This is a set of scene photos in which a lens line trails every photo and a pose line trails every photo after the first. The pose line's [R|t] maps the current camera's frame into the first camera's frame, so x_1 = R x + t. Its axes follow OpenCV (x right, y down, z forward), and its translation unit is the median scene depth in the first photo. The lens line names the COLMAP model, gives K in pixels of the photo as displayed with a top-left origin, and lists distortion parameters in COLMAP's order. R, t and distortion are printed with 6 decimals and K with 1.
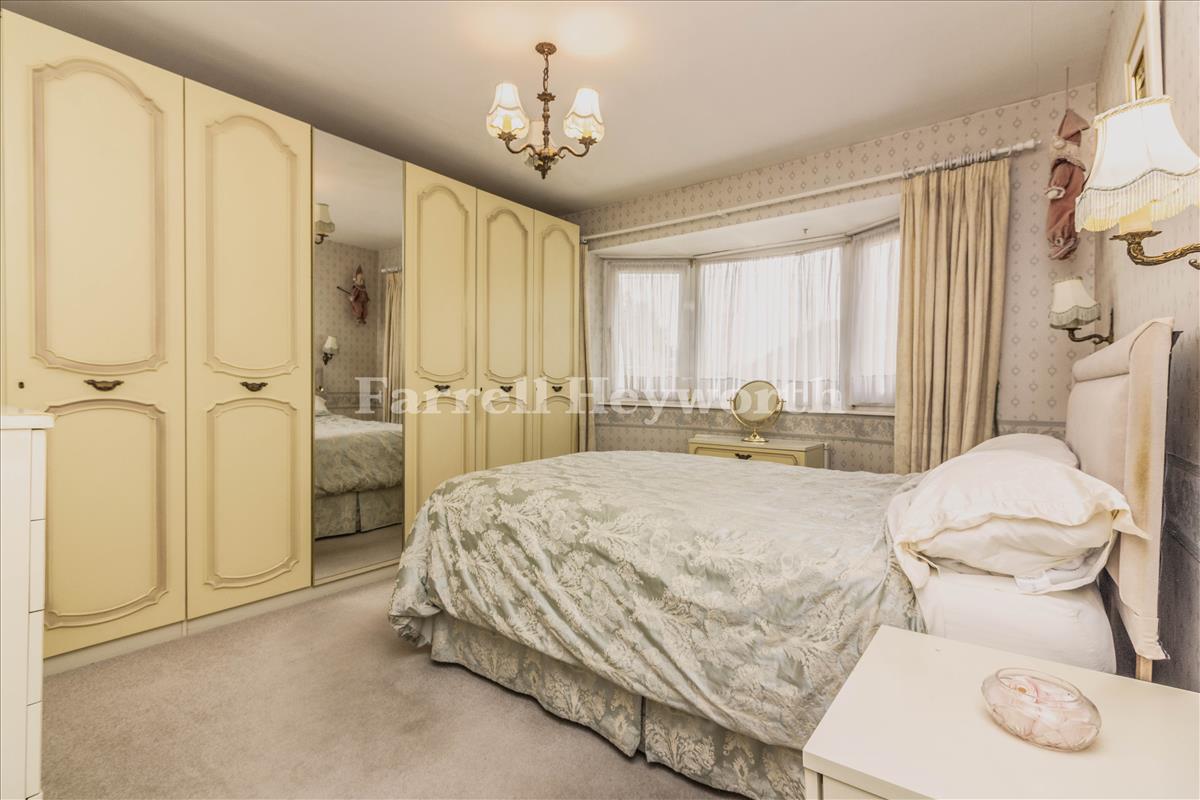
lens RADIAL K [[573.6, 0, 600.0], [0, 573.6, 400.0], [0, 0, 1]] dist [-0.001286, -0.000064]
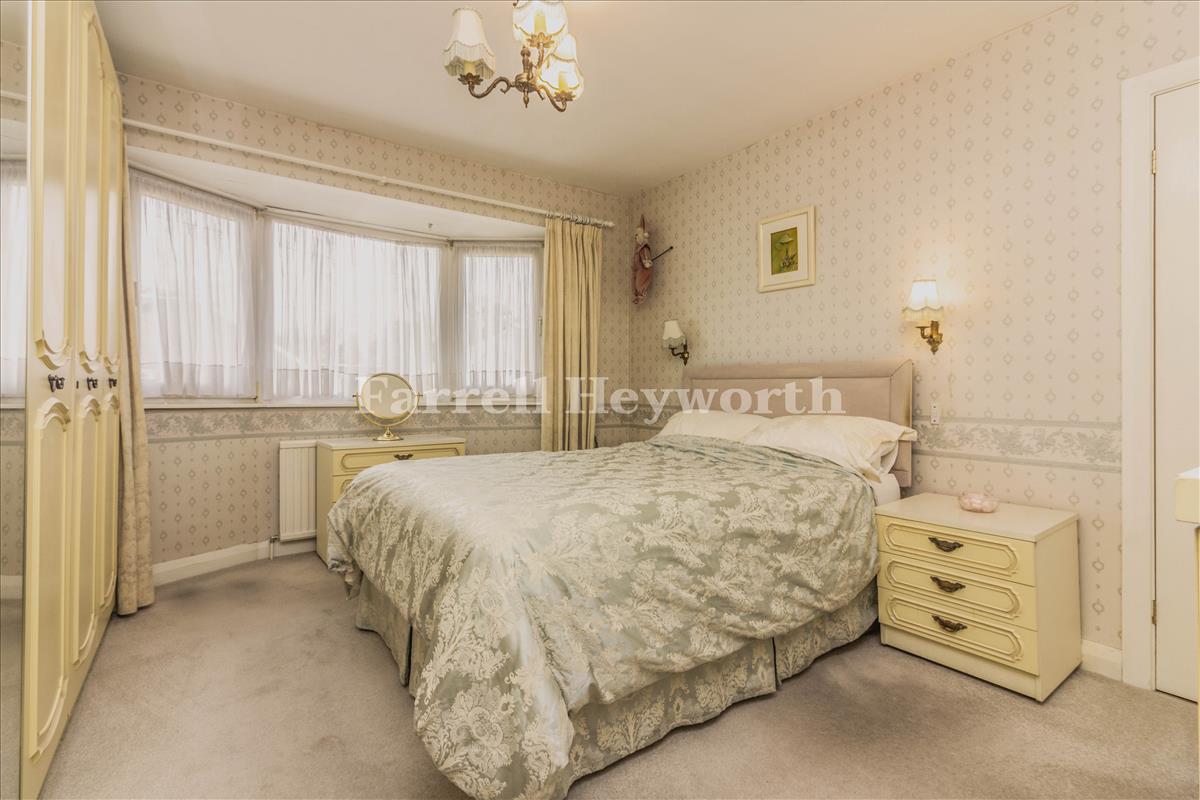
lens RADIAL K [[558.0, 0, 600.9], [0, 558.0, 389.6], [0, 0, 1]] dist [0.002462, 0.000311]
pose [[0.267787, -0.013301, 0.963386, -0.971948], [0.014867, 0.999843, 0.009672, -0.022650], [-0.963363, 0.011732, 0.267943, 0.860312]]
